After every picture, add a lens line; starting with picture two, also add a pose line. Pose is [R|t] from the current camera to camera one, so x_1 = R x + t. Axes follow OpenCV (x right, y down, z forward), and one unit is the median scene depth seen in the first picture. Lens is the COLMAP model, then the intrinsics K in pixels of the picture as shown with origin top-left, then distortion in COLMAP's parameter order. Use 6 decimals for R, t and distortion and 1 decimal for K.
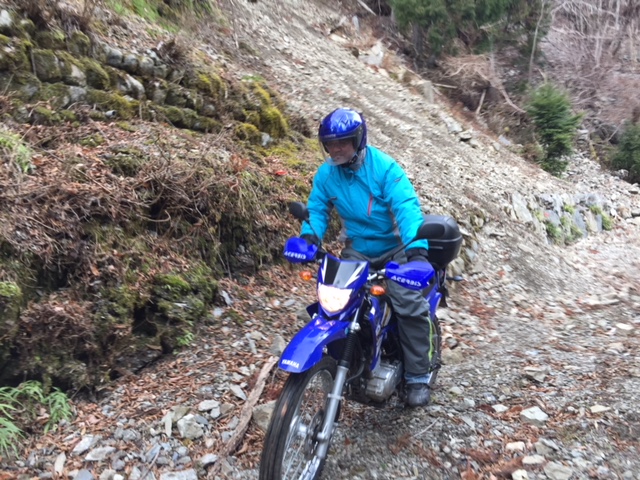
lens RADIAL K [[539.8, 0, 321.2], [0, 539.8, 225.0], [0, 0, 1]] dist [0.093996, -0.128552]
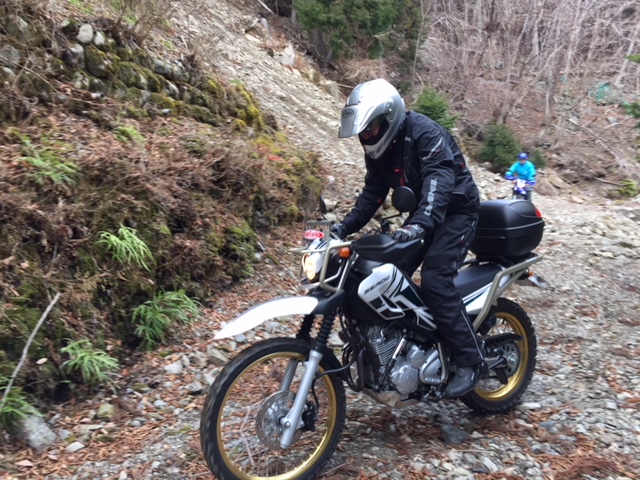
lens RADIAL K [[529.2, 0, 318.9], [0, 529.2, 221.2], [0, 0, 1]] dist [0.135268, -0.256518]
pose [[0.977488, -0.013317, 0.210569, -0.205607], [0.010948, 0.999863, 0.012412, 0.034973], [-0.210706, -0.009827, 0.977500, -0.240685]]
